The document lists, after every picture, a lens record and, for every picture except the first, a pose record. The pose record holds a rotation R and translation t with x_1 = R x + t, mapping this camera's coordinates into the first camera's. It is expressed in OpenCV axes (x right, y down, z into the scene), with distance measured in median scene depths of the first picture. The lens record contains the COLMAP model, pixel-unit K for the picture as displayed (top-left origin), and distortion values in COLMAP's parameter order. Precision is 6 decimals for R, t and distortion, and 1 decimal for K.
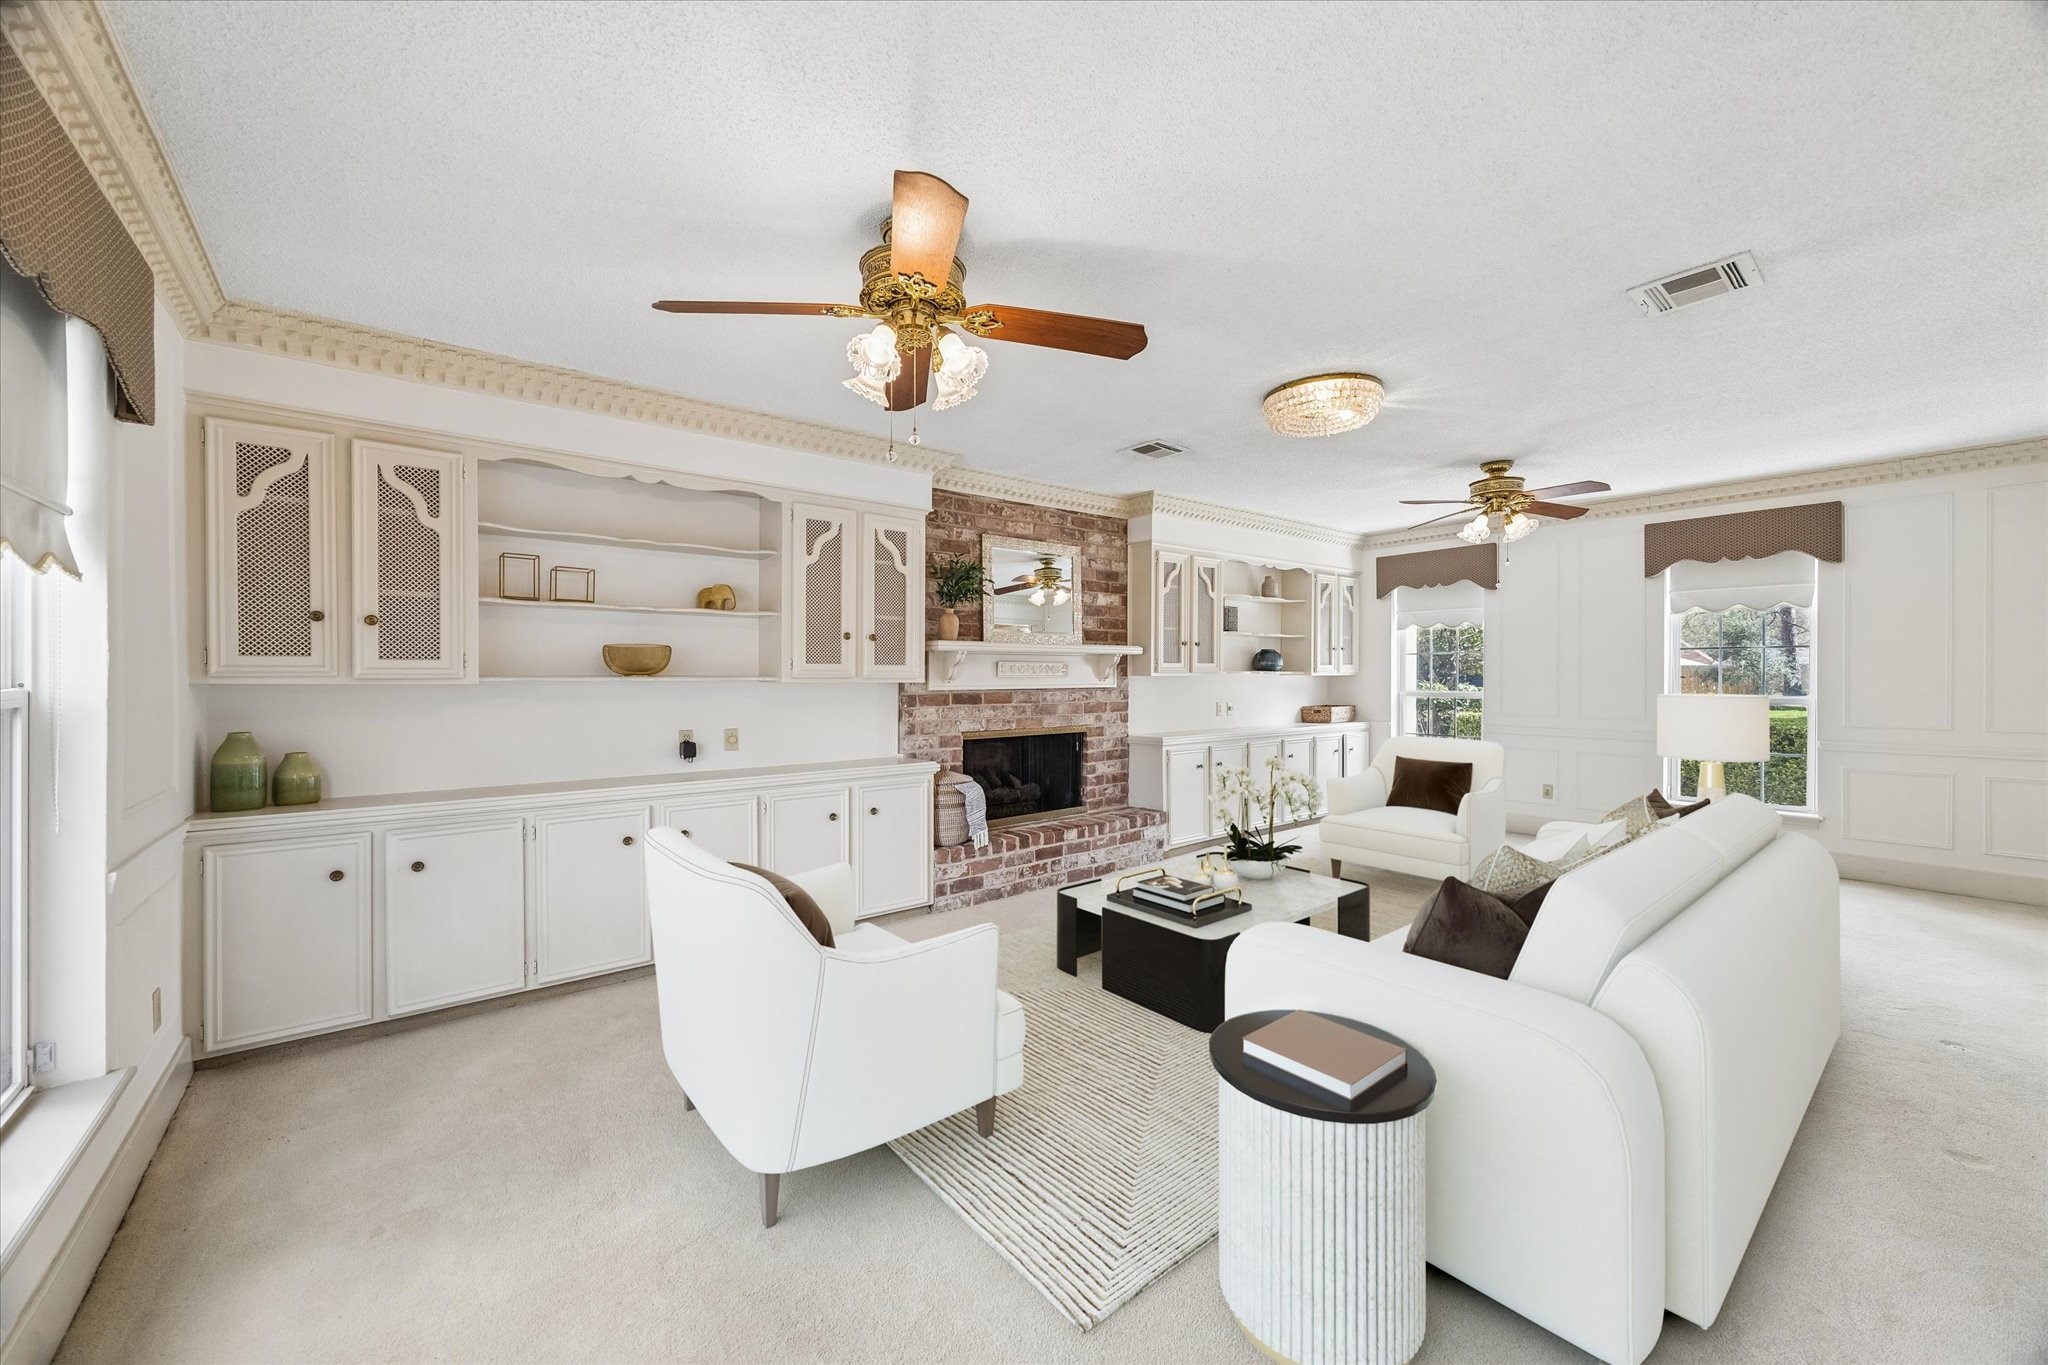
lens RADIAL K [[804.1, 0, 1003.0], [0, 804.1, 677.2], [0, 0, 1]] dist [0.002848, -0.001153]
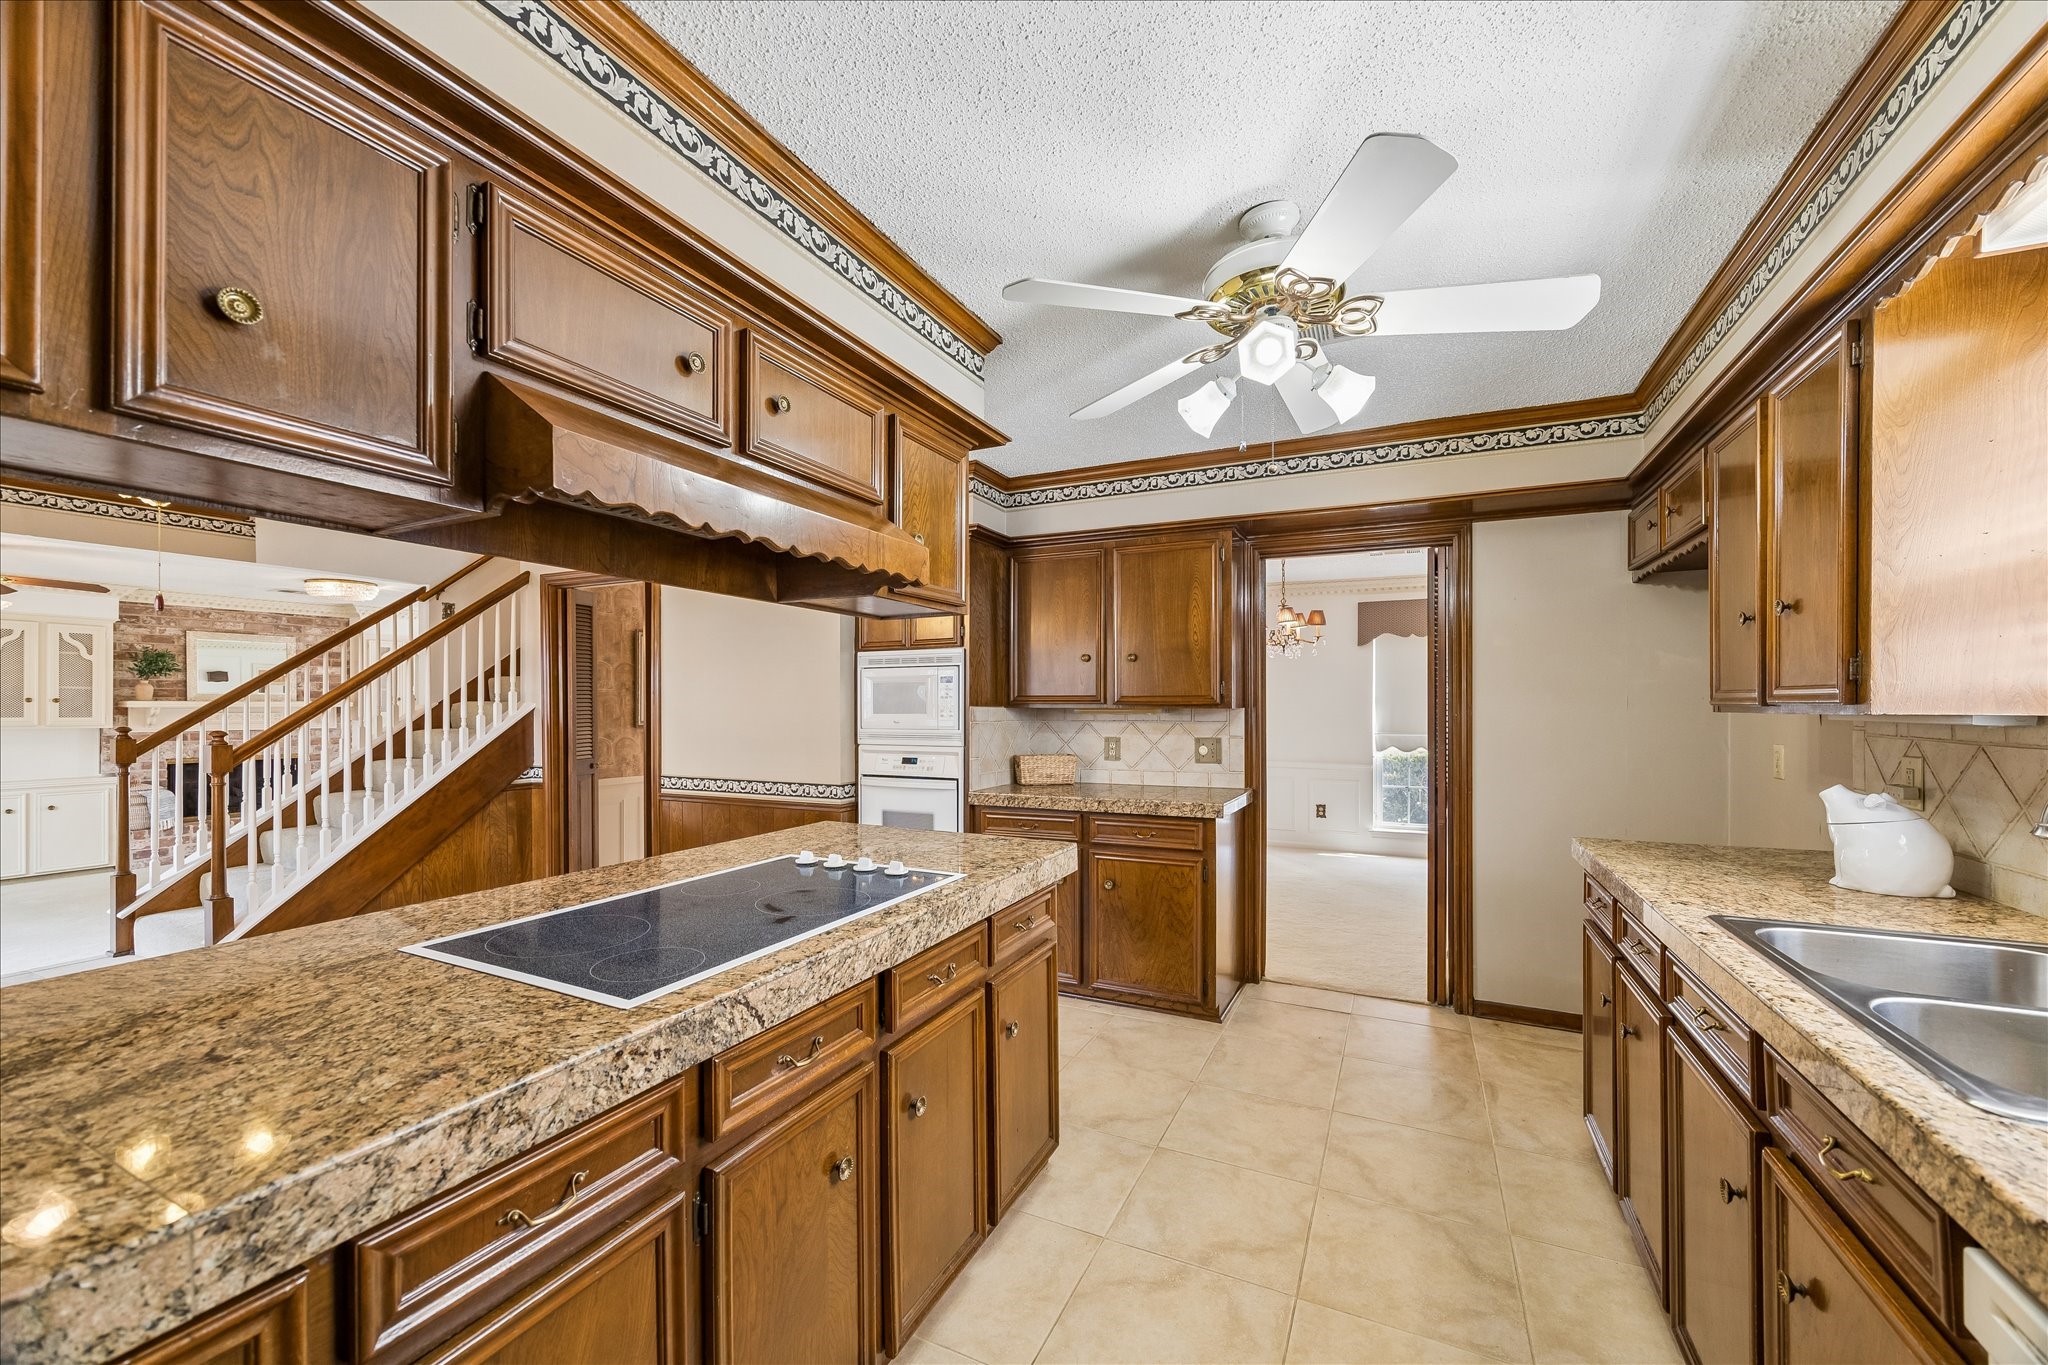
lens RADIAL K [[804.1, 0, 1029.9], [0, 804.1, 703.7], [0, 0, 1]] dist [0.002848, -0.001153]
pose [[0.896734, 0.001253, 0.442568, 0.896054], [-0.000725, 0.999999, -0.001362, -0.043411], [-0.442570, 0.000900, 0.896734, -1.338711]]
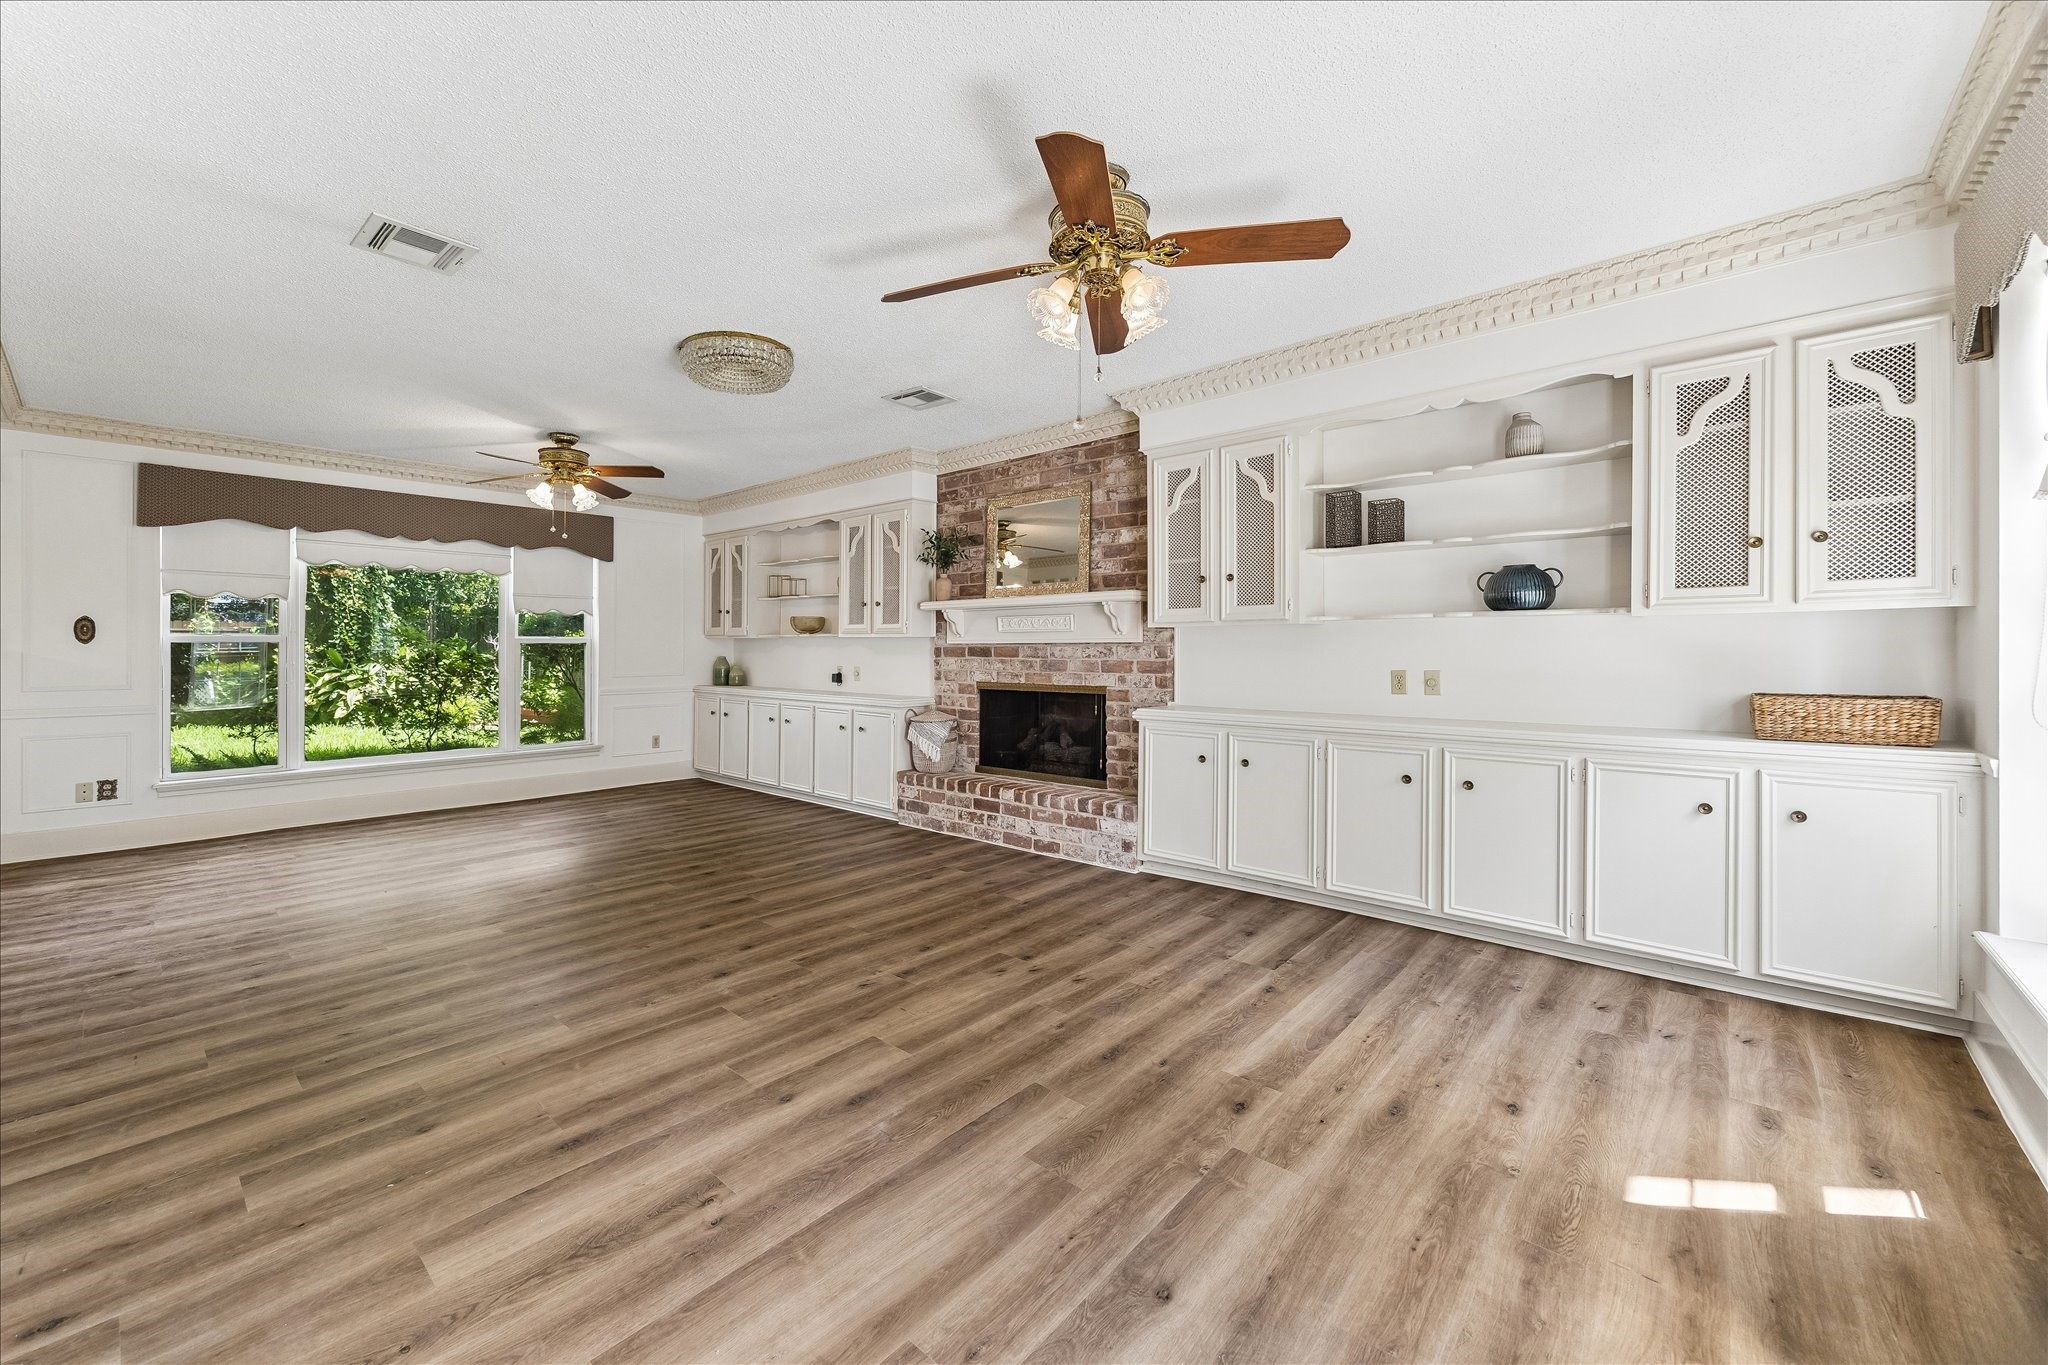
lens RADIAL K [[804.1, 0, 963.6], [0, 804.1, 631.2], [0, 0, 1]] dist [0.002848, -0.001153]
pose [[0.135800, -0.011095, -0.990674, 1.244604], [0.005514, 0.999930, -0.010443, 0.012053], [0.990721, -0.004044, 0.135852, 0.984316]]
